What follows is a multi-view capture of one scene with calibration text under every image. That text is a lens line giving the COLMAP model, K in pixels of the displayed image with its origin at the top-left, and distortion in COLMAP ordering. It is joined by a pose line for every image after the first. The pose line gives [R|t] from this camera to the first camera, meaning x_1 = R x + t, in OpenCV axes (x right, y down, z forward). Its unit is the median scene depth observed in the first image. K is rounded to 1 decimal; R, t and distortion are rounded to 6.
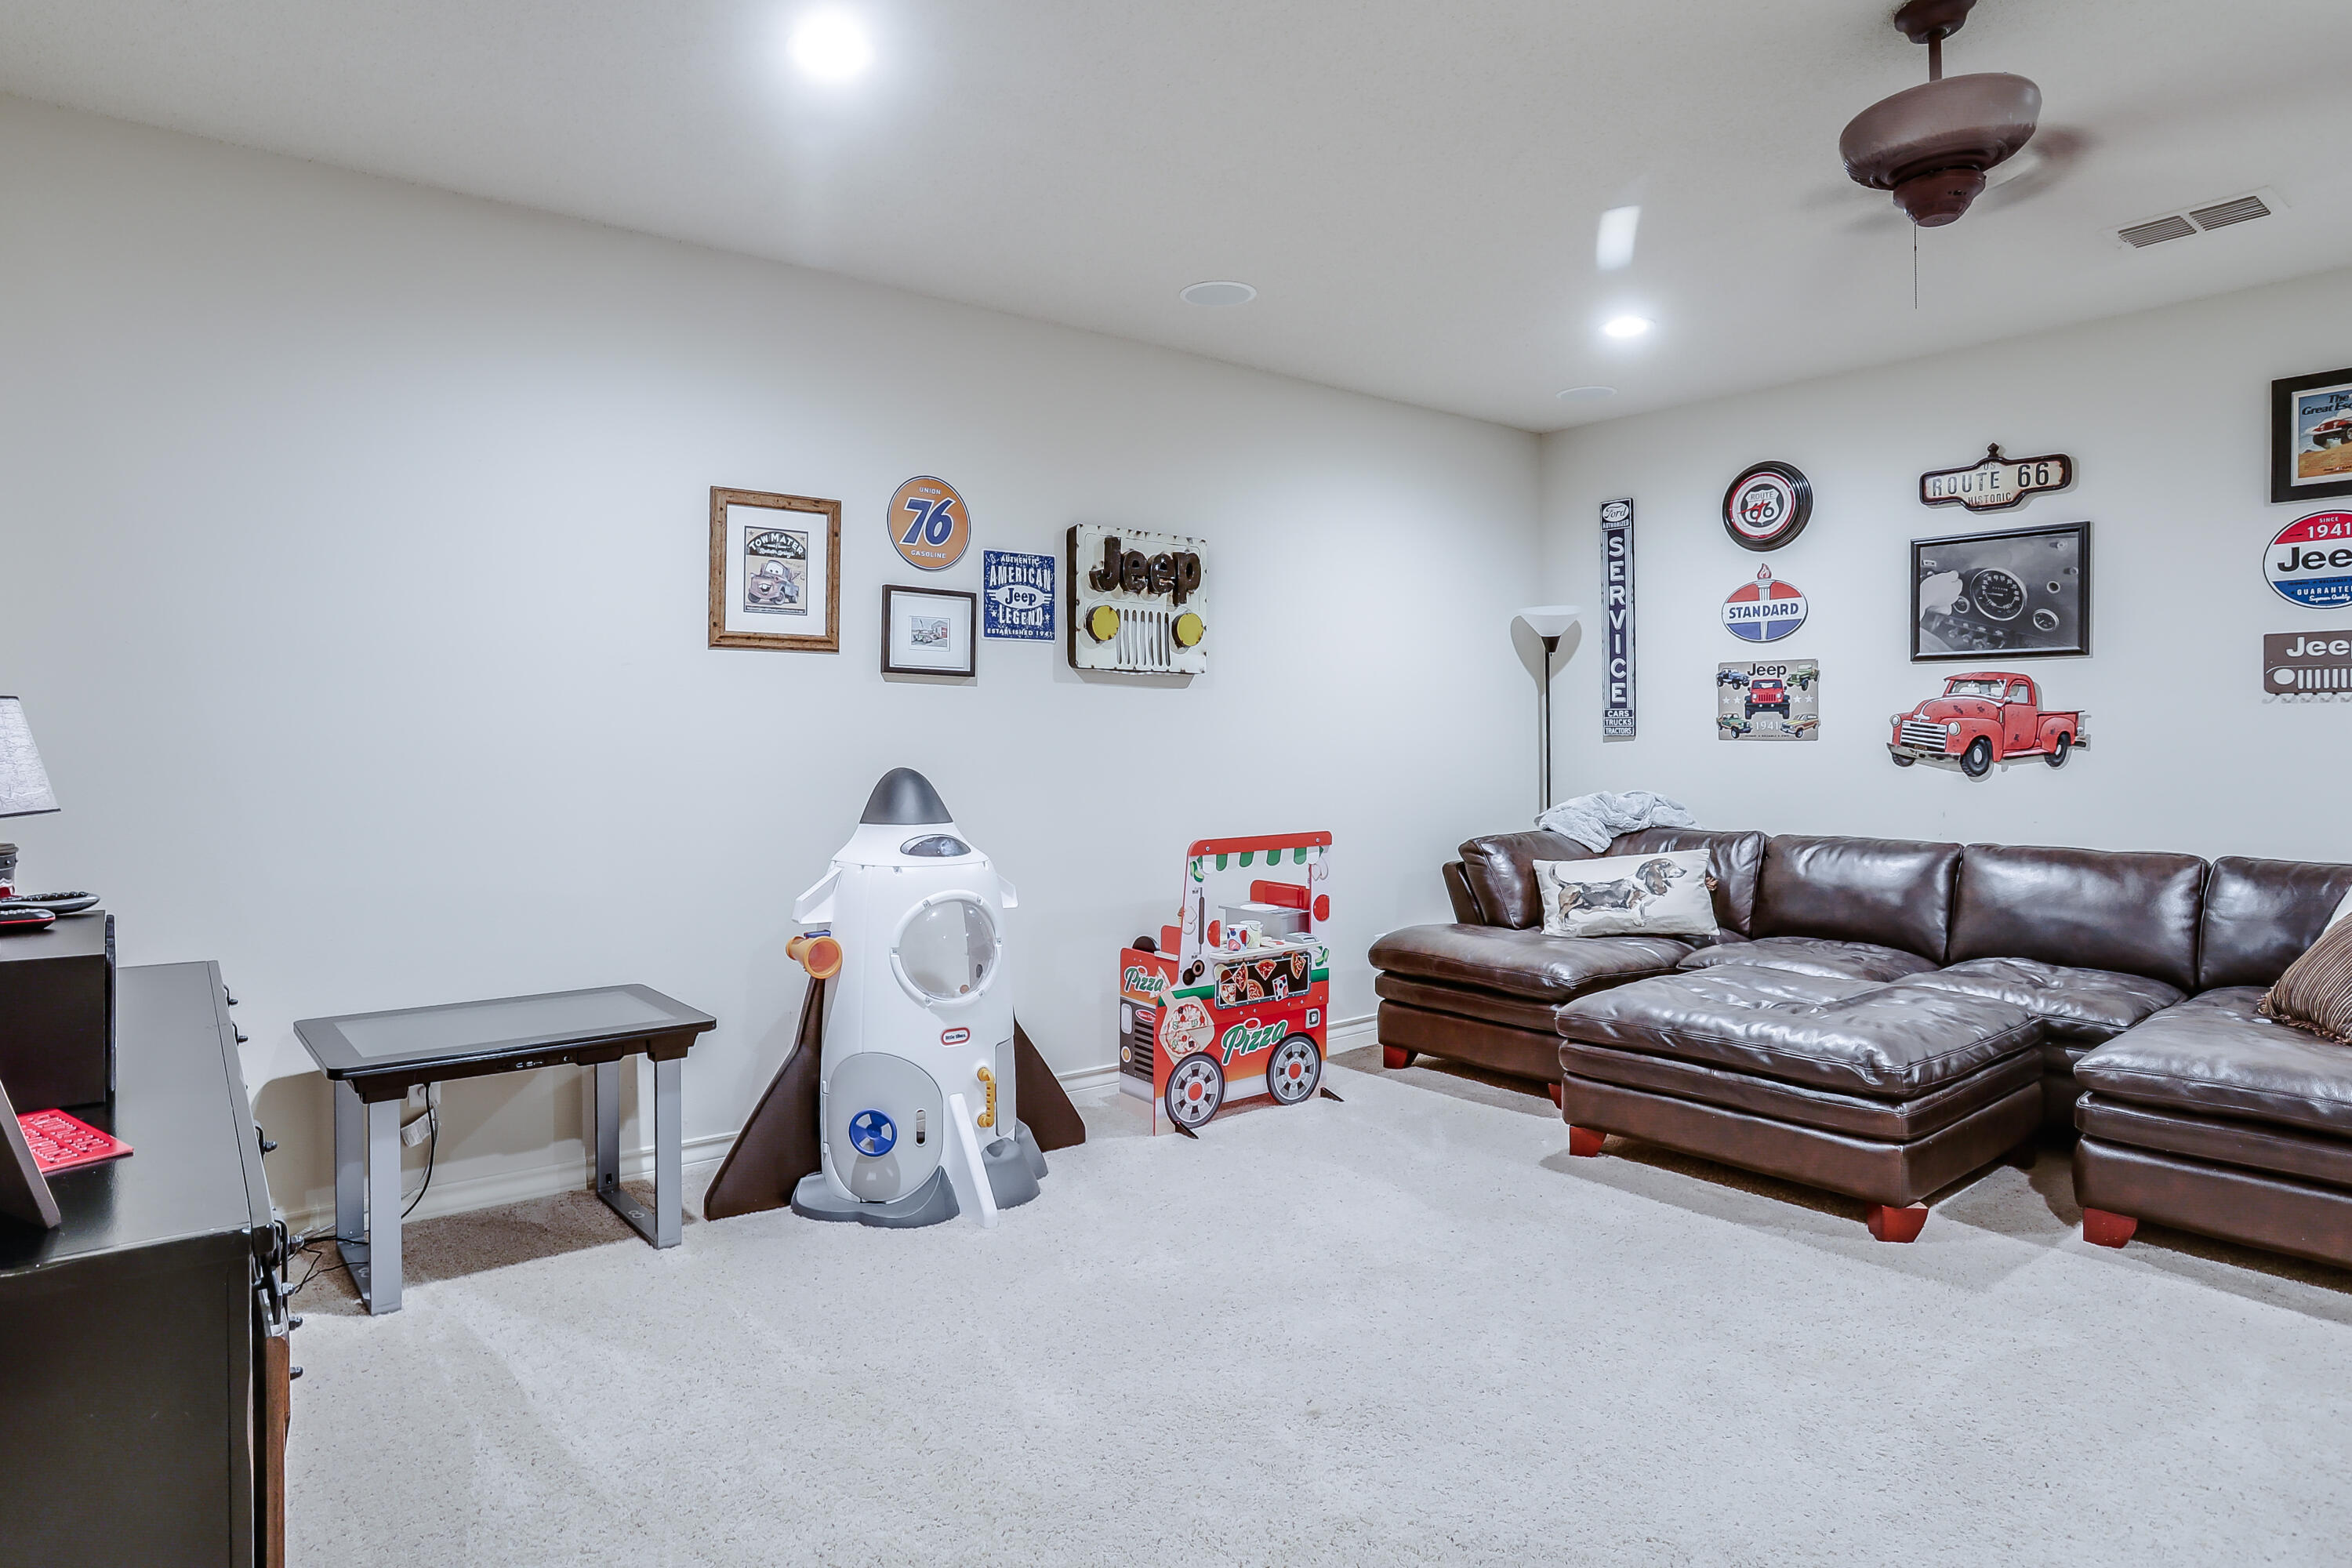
lens RADIAL K [[1342.5, 0, 1172.6], [0, 1342.5, 753.8], [0, 0, 1]] dist [-0.075099, 0.054197]
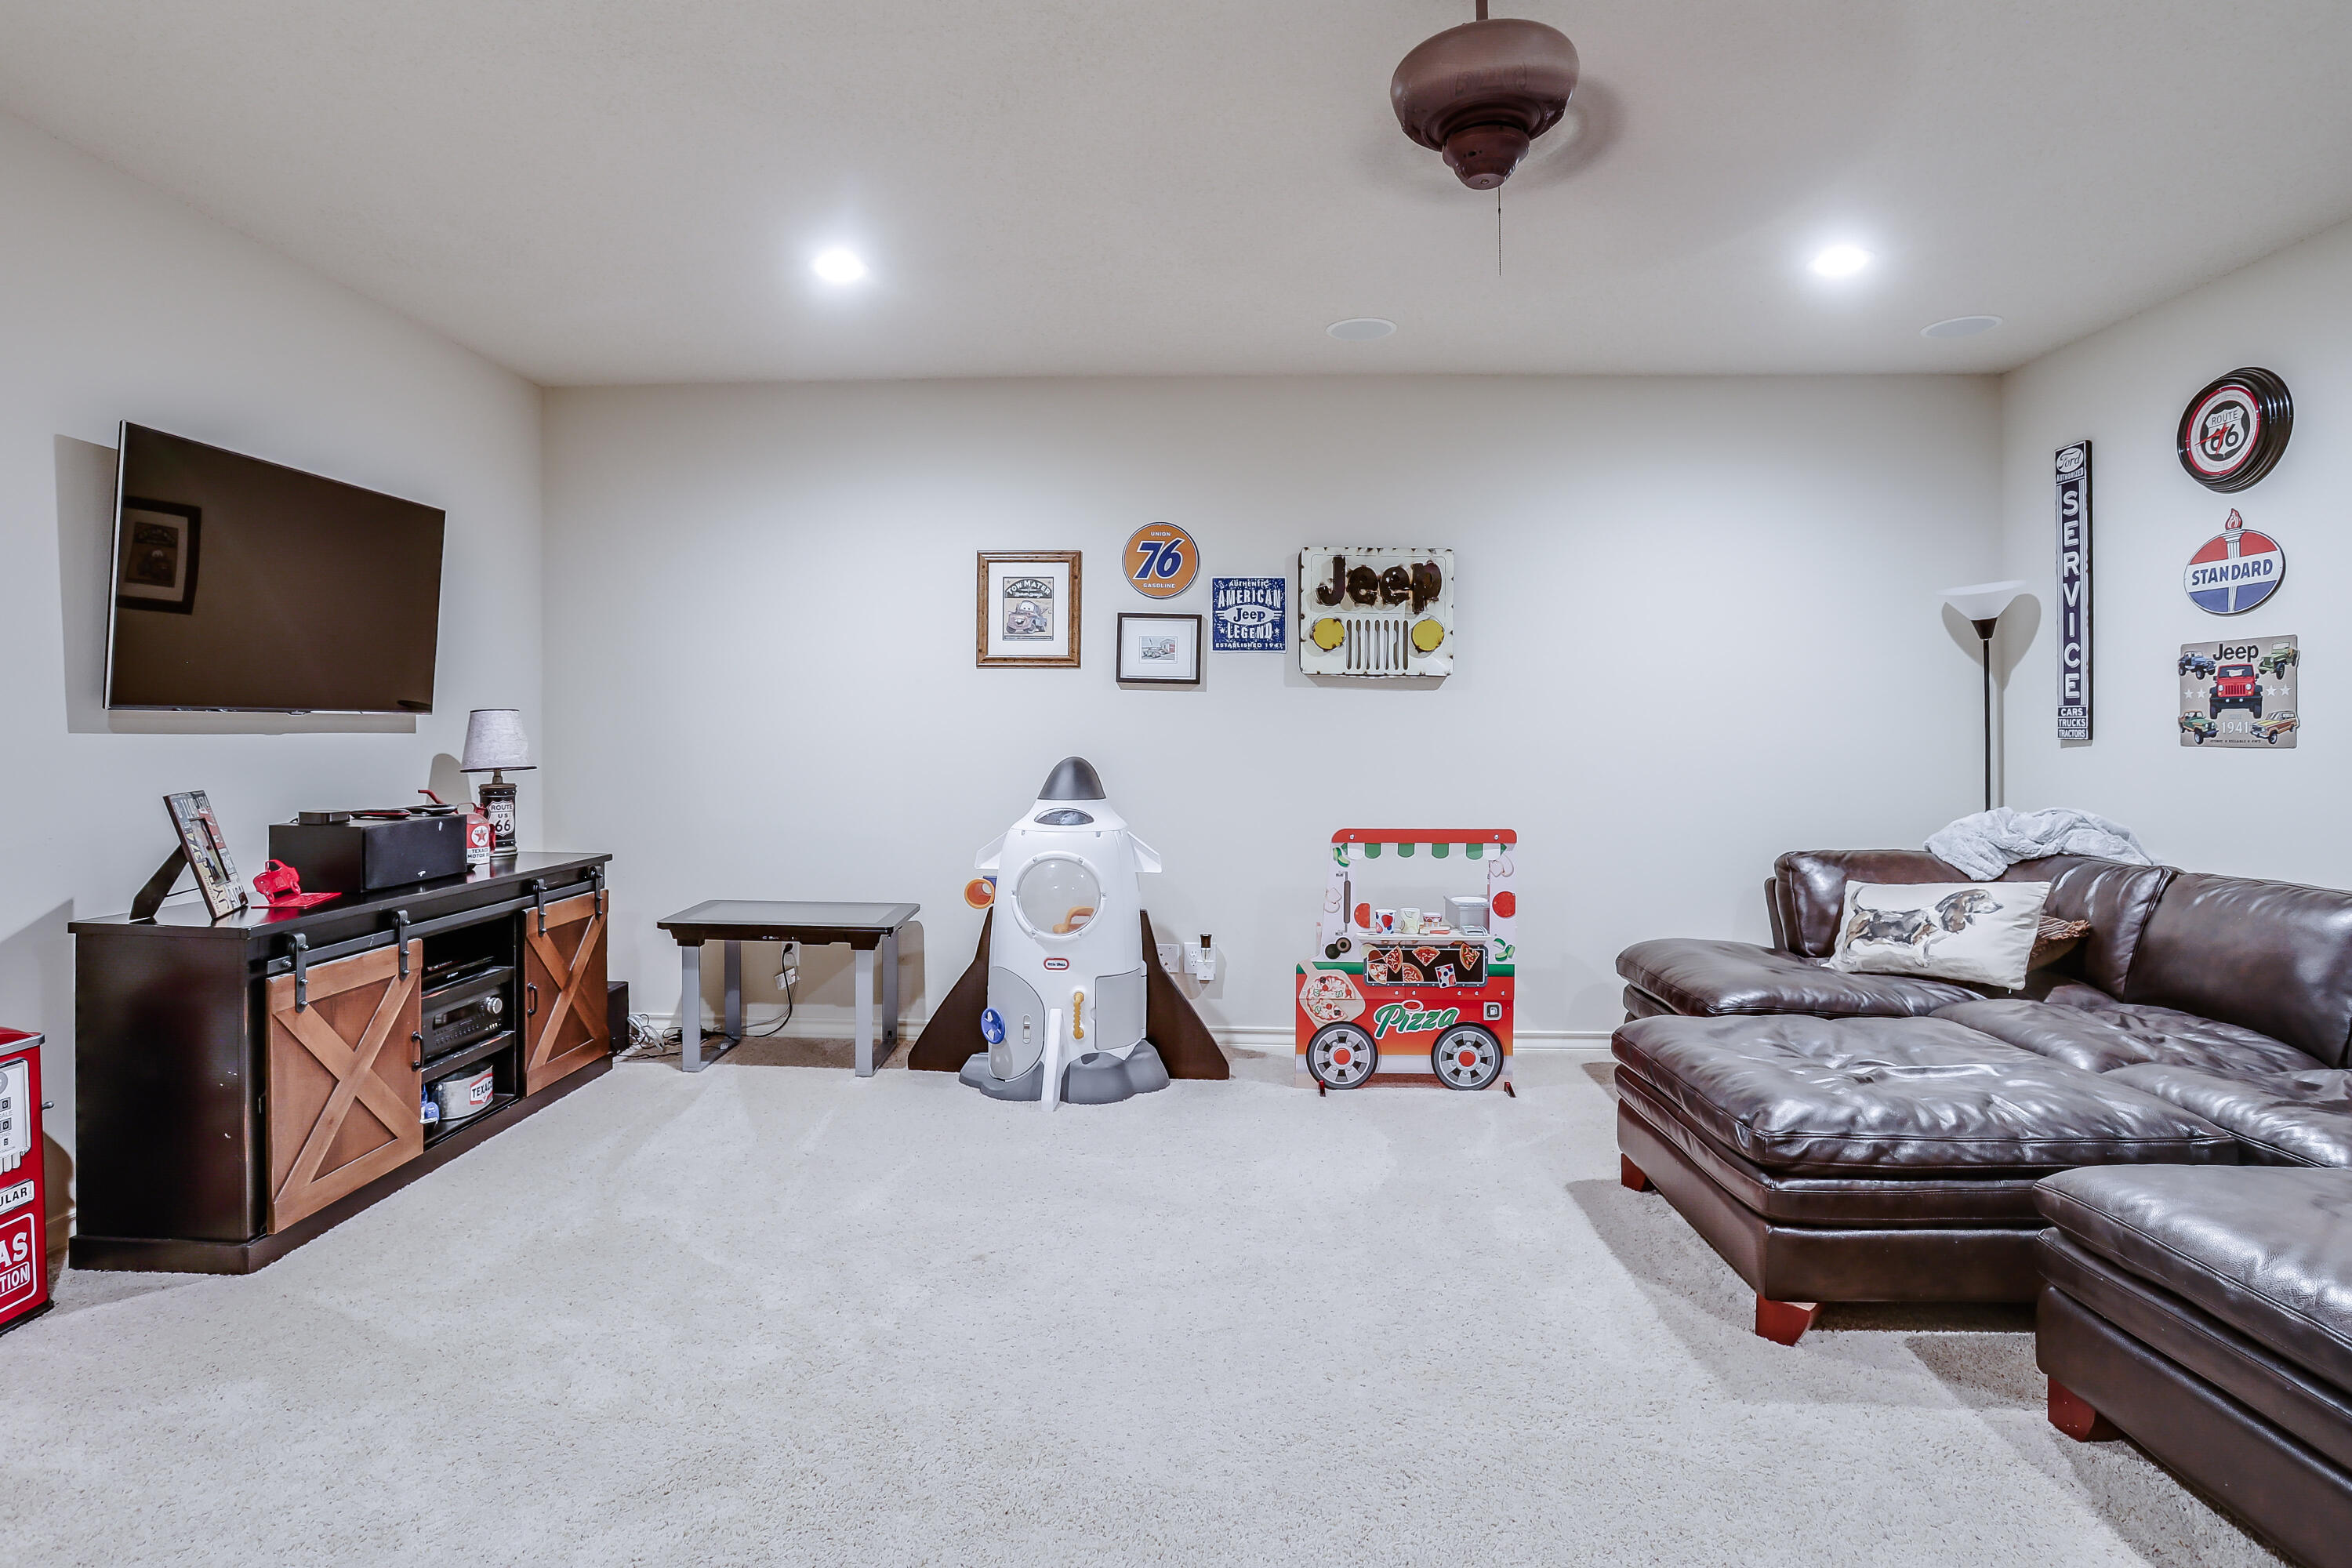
lens RADIAL K [[1294.5, 0, 1171.2], [0, 1294.5, 760.9], [0, 0, 1]] dist [-0.057488, 0.029035]
pose [[0.756864, 0.019816, -0.653272, 0.569259], [-0.015977, 0.999803, 0.011817, -0.001577], [0.653377, 0.001494, 0.757031, 0.096350]]
